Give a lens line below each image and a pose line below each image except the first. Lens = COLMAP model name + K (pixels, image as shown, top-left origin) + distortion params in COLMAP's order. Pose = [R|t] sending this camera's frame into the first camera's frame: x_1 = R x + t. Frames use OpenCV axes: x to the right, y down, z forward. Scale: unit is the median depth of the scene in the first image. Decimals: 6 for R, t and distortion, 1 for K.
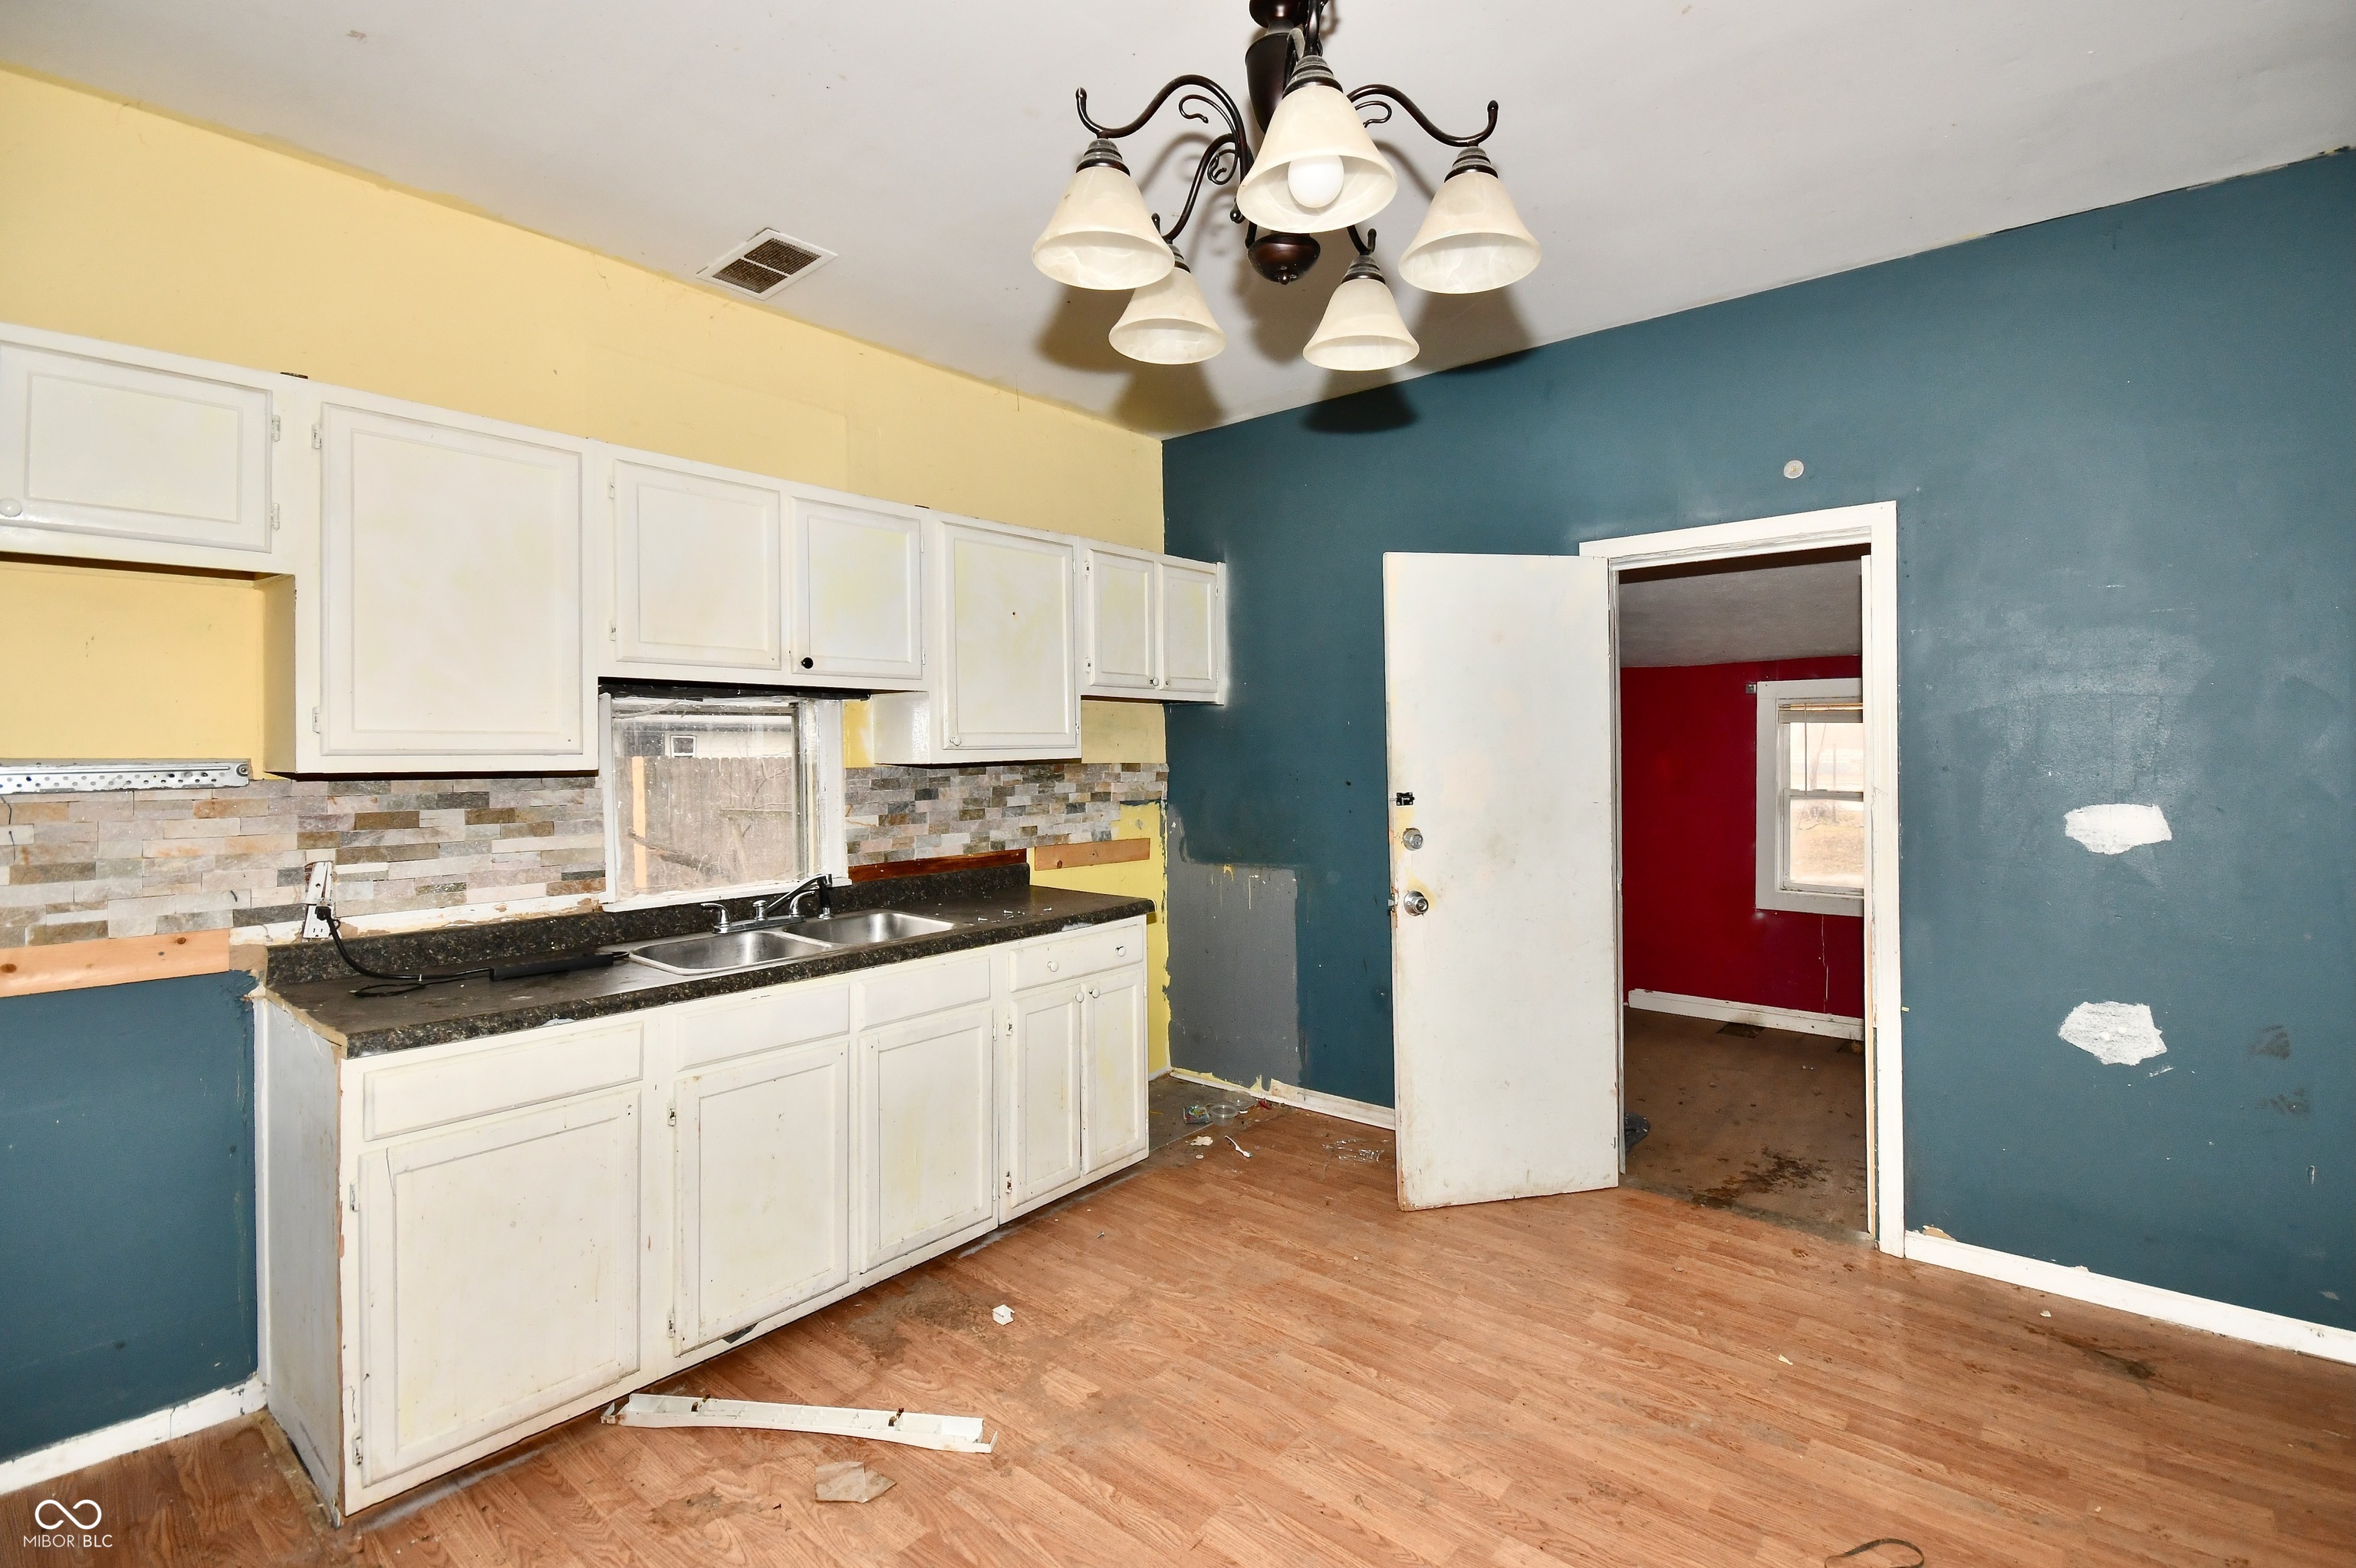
lens RADIAL K [[1052.6, 0, 1222.9], [0, 1052.6, 745.4], [0, 0, 1]] dist [0.002587, -0.006967]
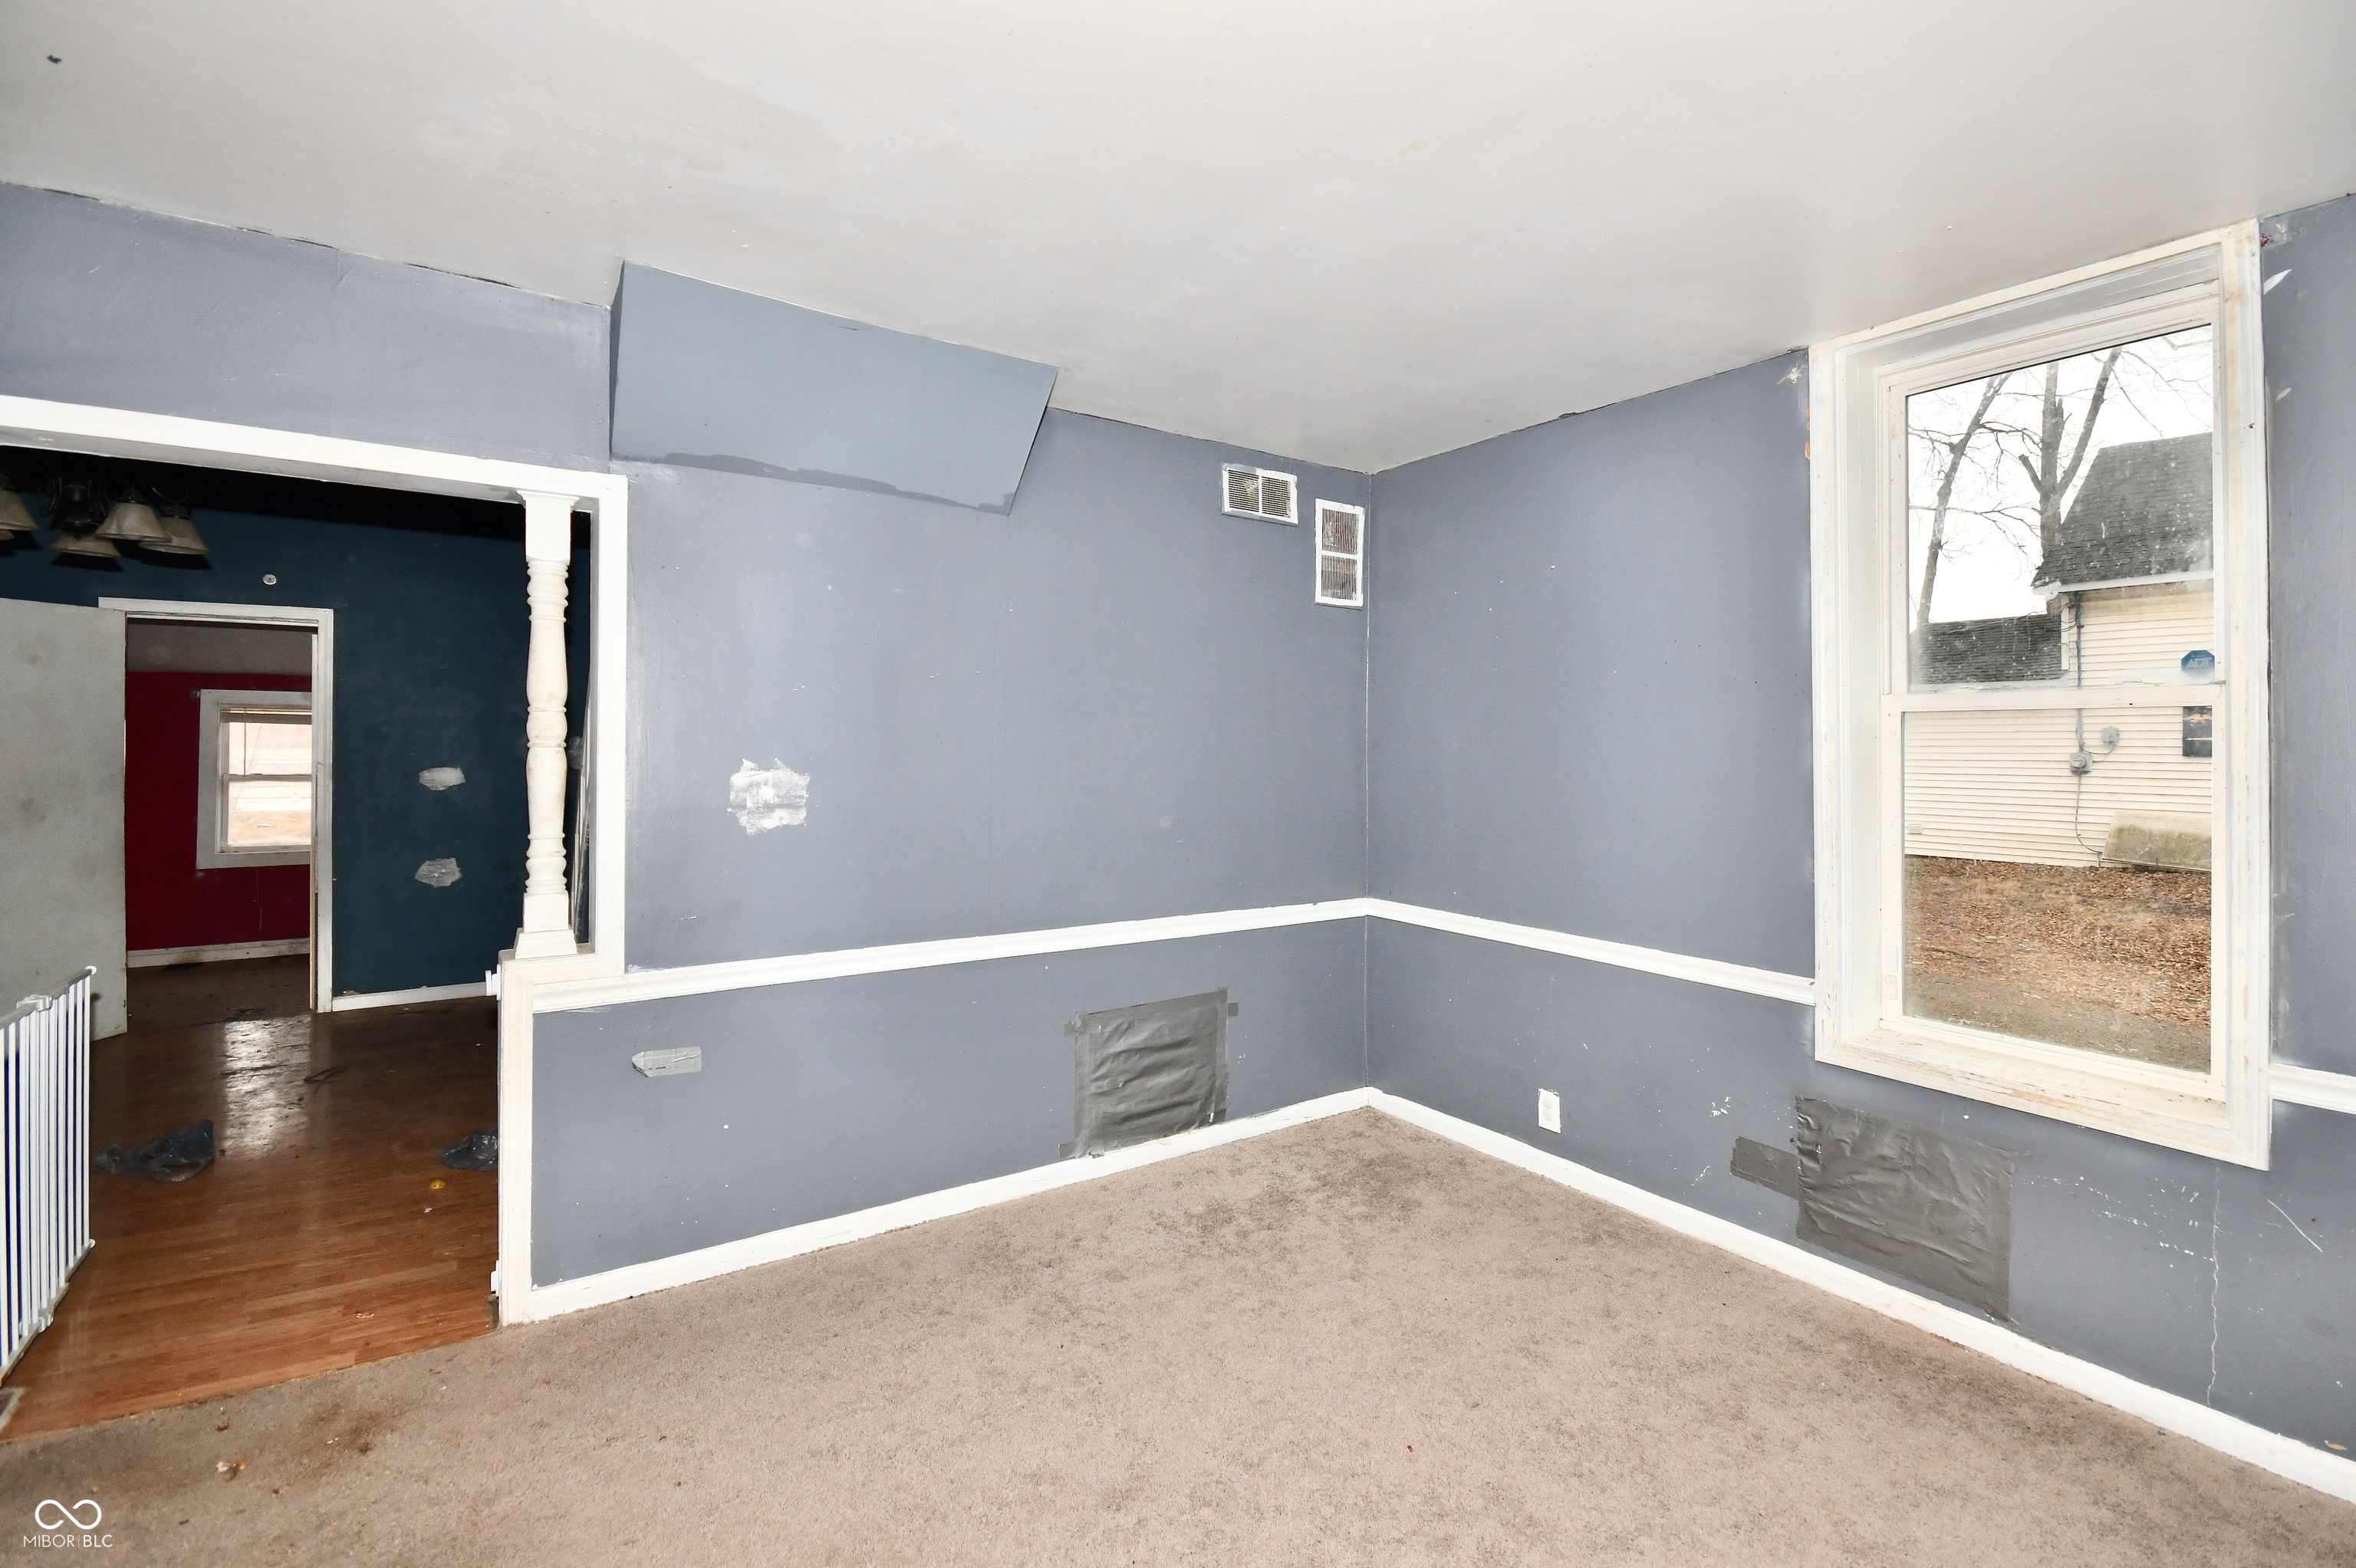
lens RADIAL K [[1052.6, 0, 1222.9], [0, 1052.6, 745.4], [0, 0, 1]] dist [0.002587, -0.006967]
pose [[0.275822, 0.010519, 0.961151, -0.770274], [-0.010348, 0.999915, -0.007974, 0.010122], [-0.961153, -0.007747, 0.275907, -1.113344]]
